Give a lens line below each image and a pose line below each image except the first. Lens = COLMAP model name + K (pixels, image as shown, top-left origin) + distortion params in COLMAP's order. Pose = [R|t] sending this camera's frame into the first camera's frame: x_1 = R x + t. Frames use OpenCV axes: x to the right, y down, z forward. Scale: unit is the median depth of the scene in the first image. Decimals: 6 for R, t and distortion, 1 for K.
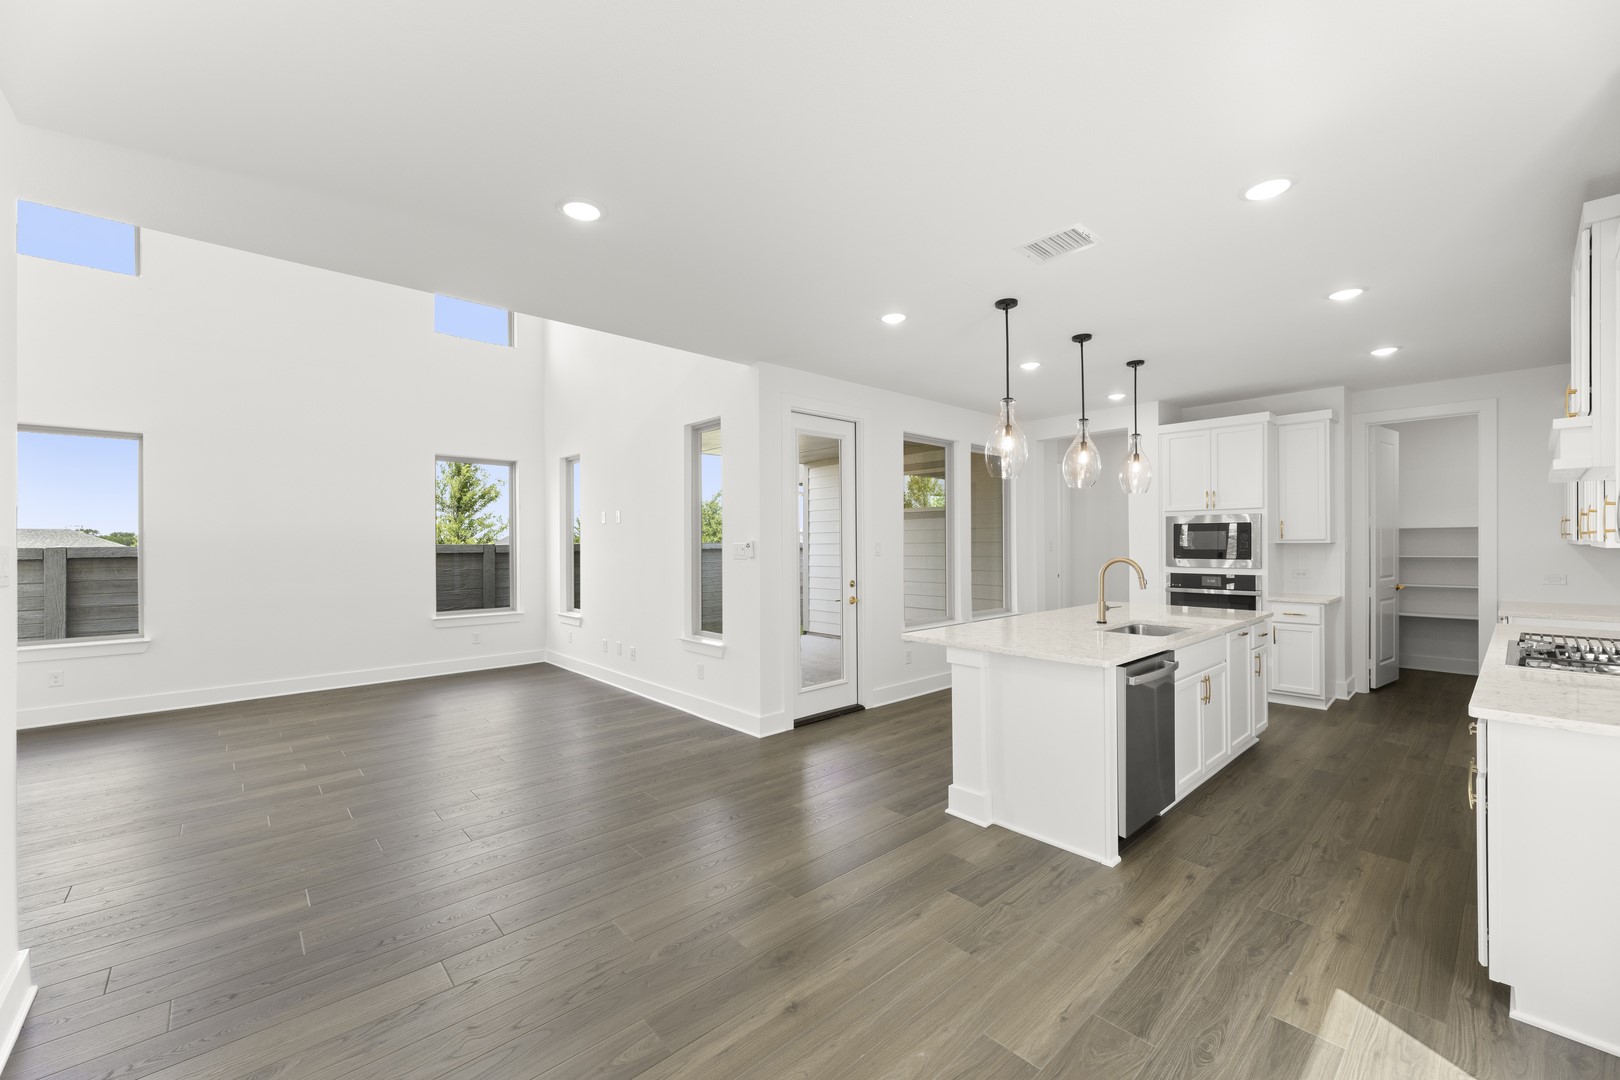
lens RADIAL K [[646.7, 0, 814.9], [0, 646.7, 541.0], [0, 0, 1]] dist [0.002138, -0.000326]
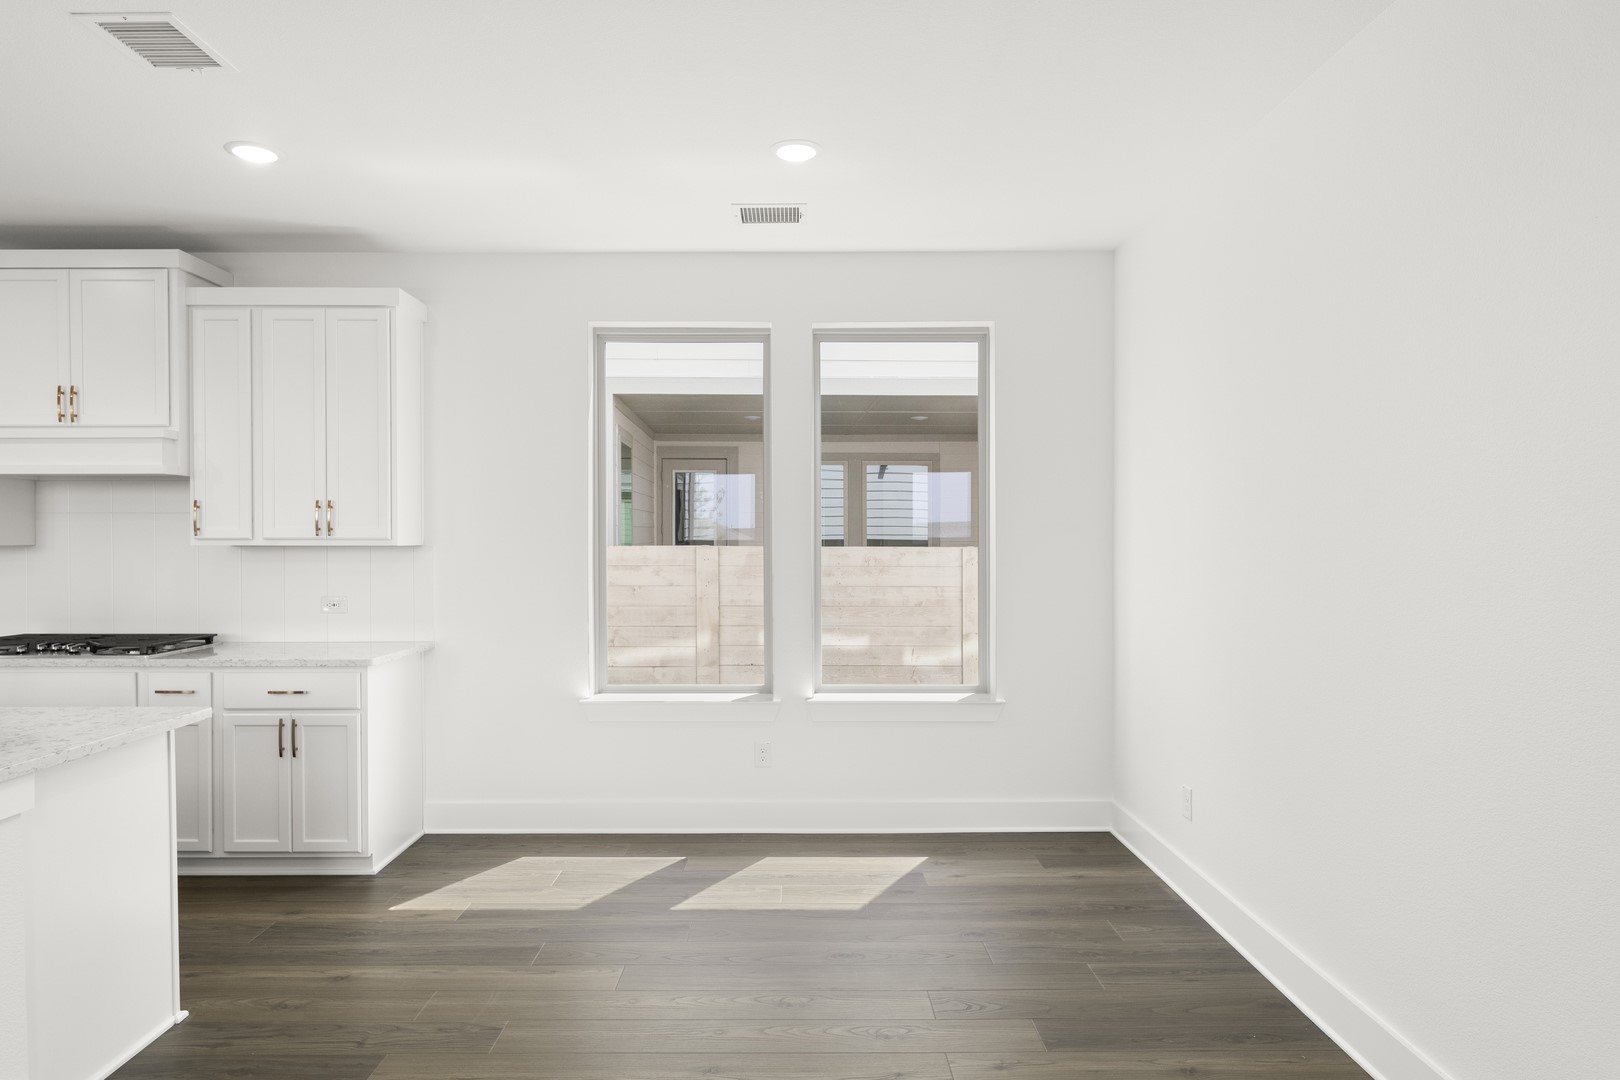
lens RADIAL K [[952.1, 0, 795.3], [0, 952.1, 557.0], [0, 0, 1]] dist [0.000712, -0.000584]
pose [[-0.737846, -0.006827, 0.674935, -0.345522], [0.005457, 0.999856, 0.016080, 0.005828], [-0.674947, 0.015548, -0.737702, 0.660224]]
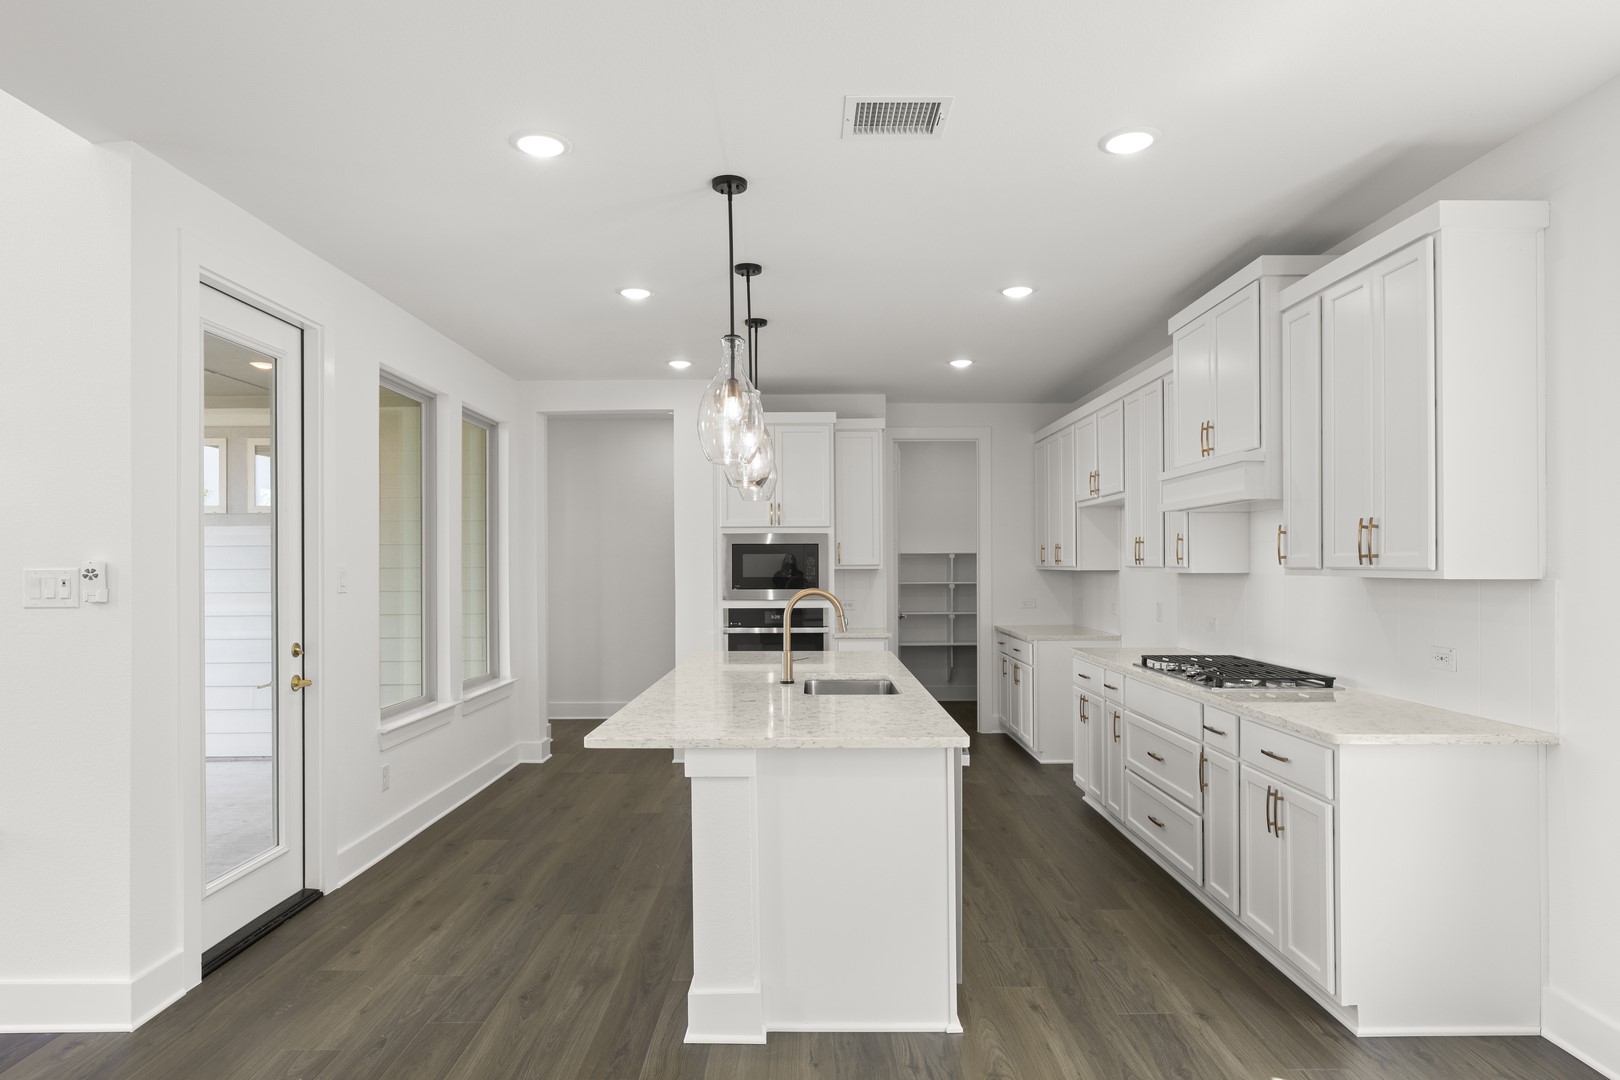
lens RADIAL K [[916.0, 0, 804.8], [0, 916.0, 557.6], [0, 0, 1]] dist [-0.000337, 0.002682]
pose [[0.676666, 0.009514, 0.736229, -0.197955], [-0.001932, 0.999936, -0.011146, 0.001691], [-0.736288, 0.006119, 0.676641, 0.230332]]
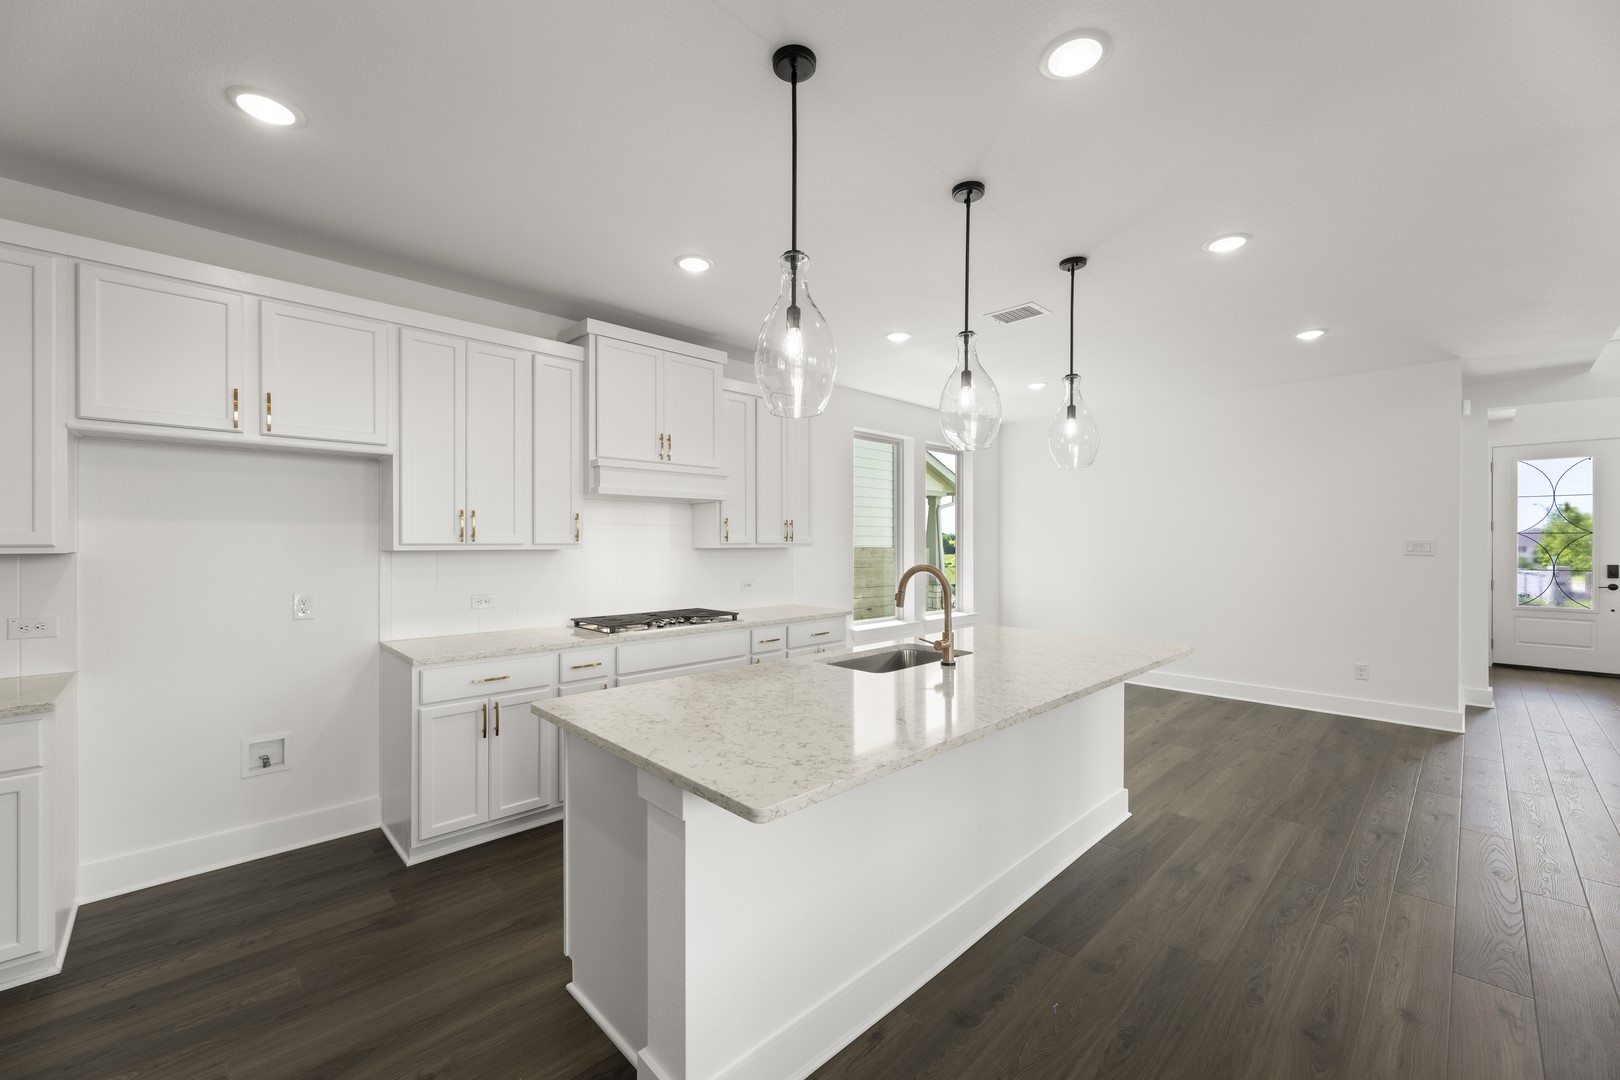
lens RADIAL K [[646.7, 0, 815.9], [0, 646.7, 541.6], [0, 0, 1]] dist [0.002138, -0.000326]
pose [[-0.999146, 0.007718, -0.040589, 0.437641], [0.007748, 0.999970, -0.000580, -0.000209], [0.040583, -0.000894, -0.999176, 1.201389]]
